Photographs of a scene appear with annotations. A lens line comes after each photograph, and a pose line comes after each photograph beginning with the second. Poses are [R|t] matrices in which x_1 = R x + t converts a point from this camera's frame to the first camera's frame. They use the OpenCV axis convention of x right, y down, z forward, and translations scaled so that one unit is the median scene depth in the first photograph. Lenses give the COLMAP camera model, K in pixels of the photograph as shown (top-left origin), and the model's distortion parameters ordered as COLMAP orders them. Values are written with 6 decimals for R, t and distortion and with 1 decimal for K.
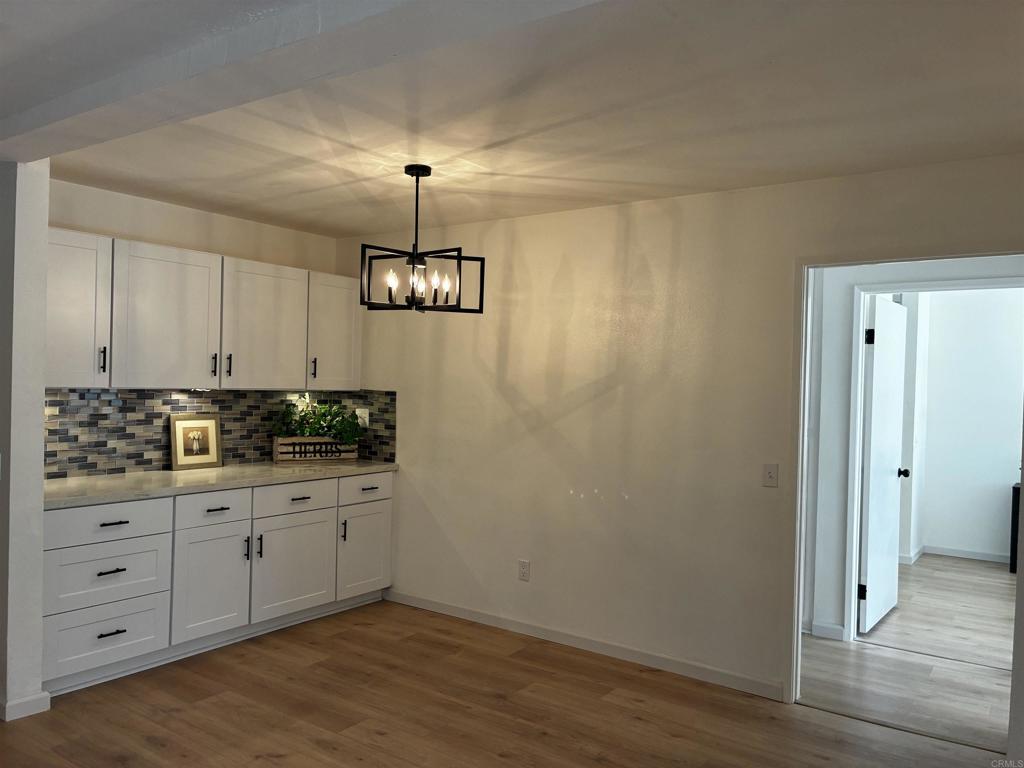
lens RADIAL K [[783.2, 0, 503.2], [0, 783.2, 387.9], [0, 0, 1]] dist [0.057606, -0.075410]
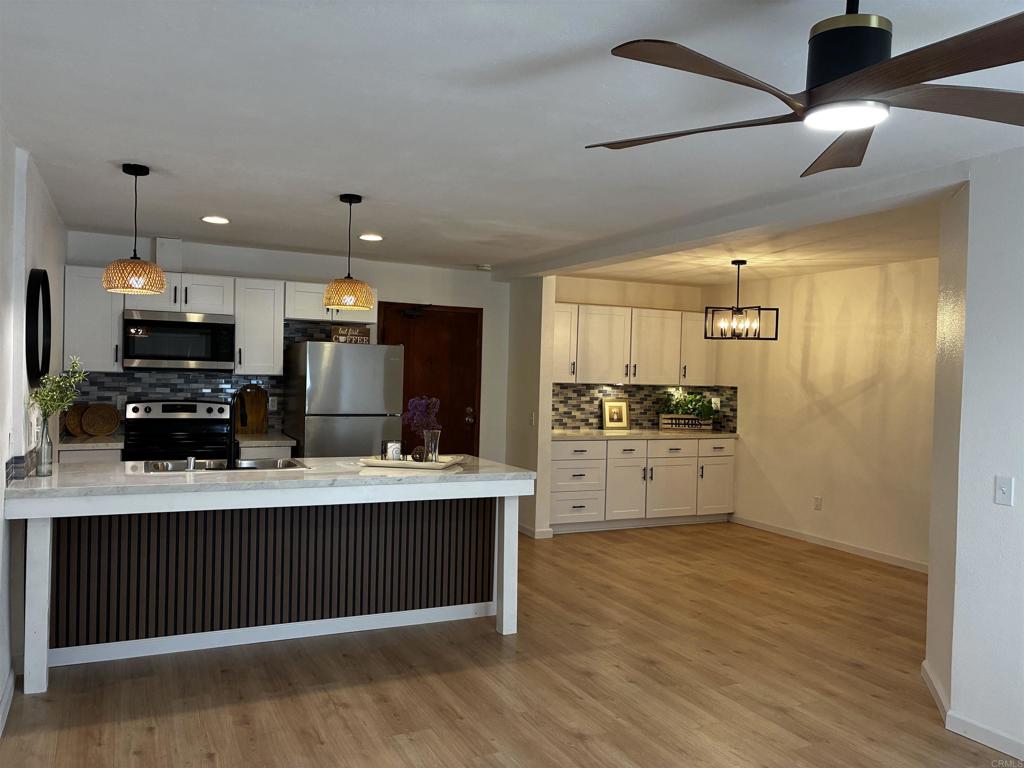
lens RADIAL K [[783.2, 0, 503.7], [0, 783.2, 387.5], [0, 0, 1]] dist [0.057606, -0.075410]
pose [[0.884064, 0.007581, -0.467305, 0.214077], [-0.007779, 0.999969, 0.001506, 0.008881], [0.467302, 0.002303, 0.884095, -0.691425]]
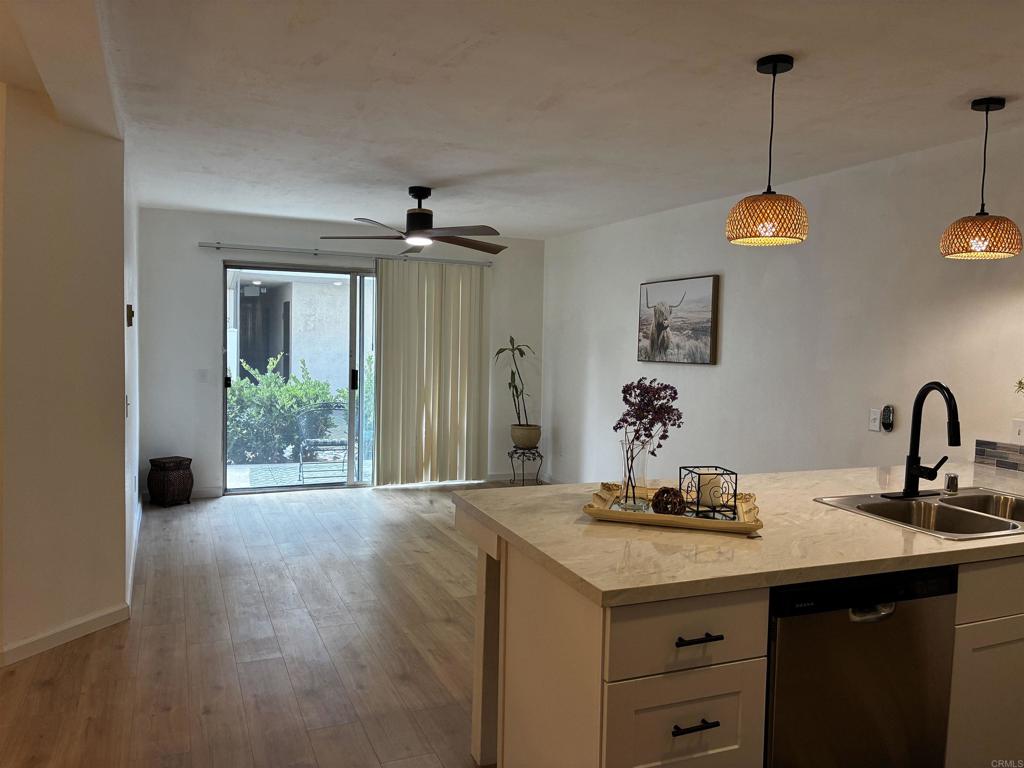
lens RADIAL K [[783.2, 0, 512.3], [0, 783.2, 384.5], [0, 0, 1]] dist [0.057606, -0.075410]
pose [[-0.856911, -0.076124, 0.509812, -0.946445], [-0.038399, 0.995714, 0.084135, -0.030483], [-0.514032, 0.052520, -0.856162, 1.398092]]
